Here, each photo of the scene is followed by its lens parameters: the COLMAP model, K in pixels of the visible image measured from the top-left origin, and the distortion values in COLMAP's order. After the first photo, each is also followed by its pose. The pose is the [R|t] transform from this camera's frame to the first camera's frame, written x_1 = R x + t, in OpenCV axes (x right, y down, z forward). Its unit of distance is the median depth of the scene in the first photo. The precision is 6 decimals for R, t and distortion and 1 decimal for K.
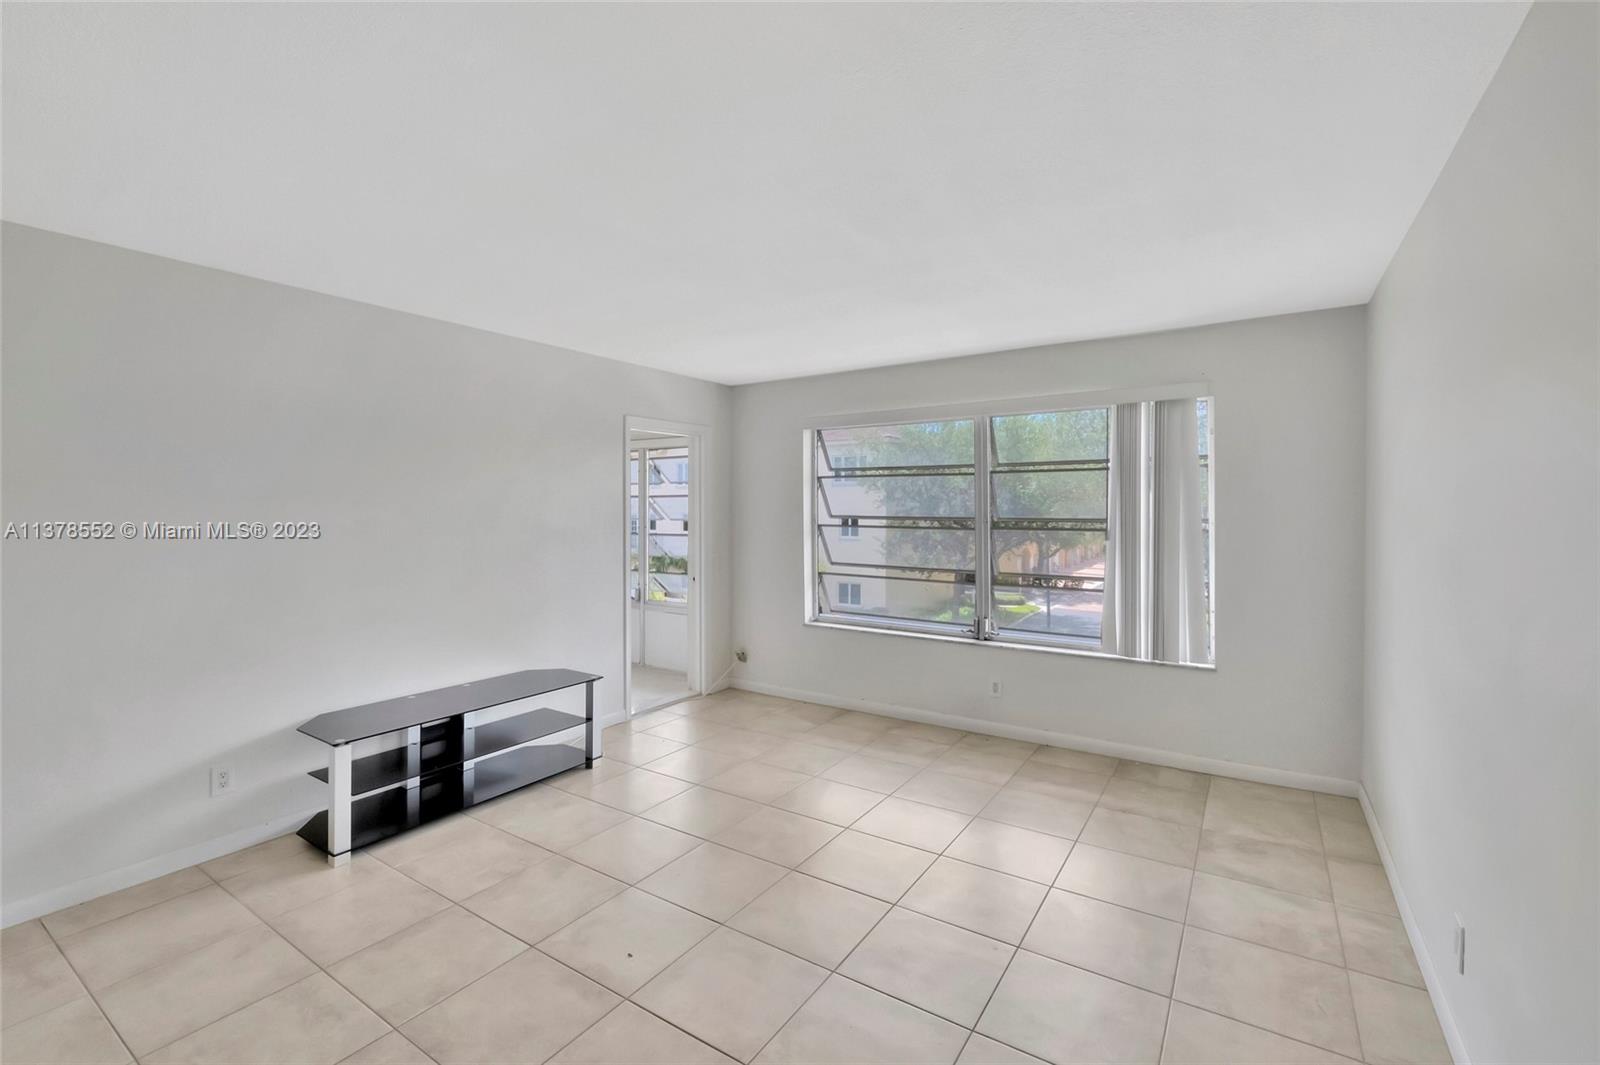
lens RADIAL K [[702.3, 0, 765.4], [0, 702.3, 505.4], [0, 0, 1]] dist [0.002146, -0.003983]
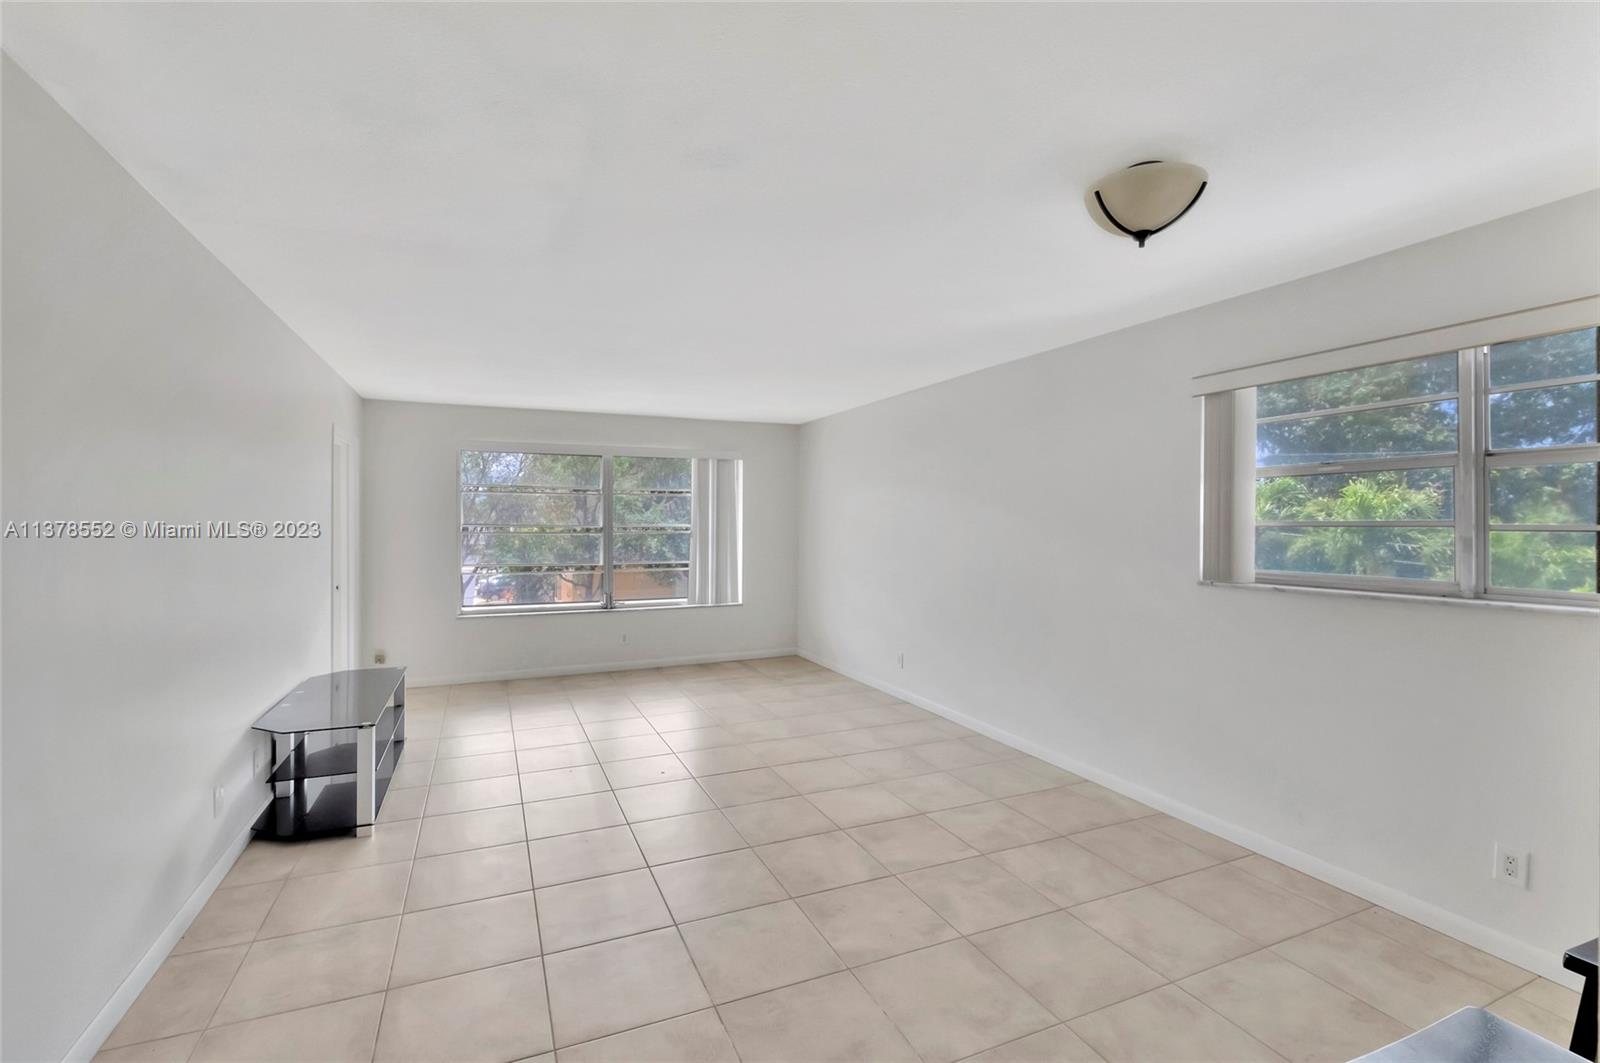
lens RADIAL K [[702.3, 0, 803.2], [0, 702.3, 528.1], [0, 0, 1]] dist [0.002146, -0.003983]
pose [[0.516985, -0.004709, 0.855982, -0.864838], [-0.008995, 0.999900, 0.010933, 0.005417], [-0.855947, -0.013352, 0.516890, -0.112687]]
